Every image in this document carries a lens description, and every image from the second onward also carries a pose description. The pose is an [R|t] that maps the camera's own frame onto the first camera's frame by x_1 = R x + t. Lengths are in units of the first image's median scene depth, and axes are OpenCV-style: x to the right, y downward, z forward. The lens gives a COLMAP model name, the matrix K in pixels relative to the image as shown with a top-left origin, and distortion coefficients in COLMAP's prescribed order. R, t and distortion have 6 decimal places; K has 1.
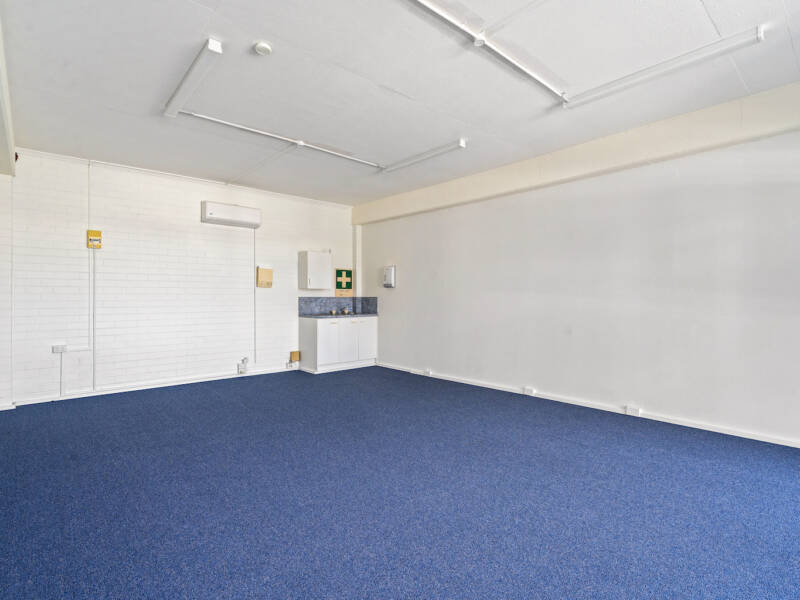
lens RADIAL K [[410.4, 0, 400.0], [0, 410.4, 300.0], [0, 0, 1]] dist [-0.000312, -0.000072]
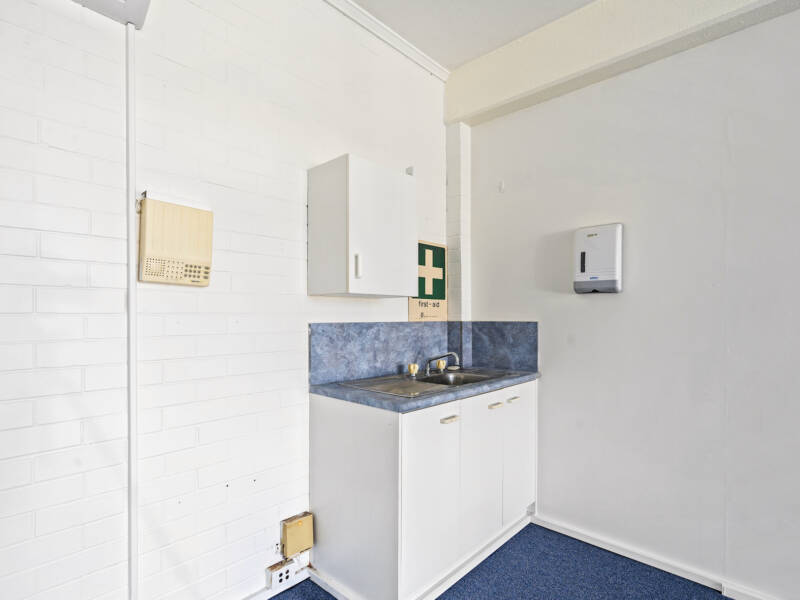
lens RADIAL K [[407.3, 0, 400.4], [0, 407.3, 324.5], [0, 0, 1]] dist [0.001322, 0.000085]
pose [[0.996553, 0.000378, 0.082955, -0.198550], [-0.001556, 0.999899, 0.014140, -0.010273], [-0.082941, -0.014220, 0.996453, 0.681773]]
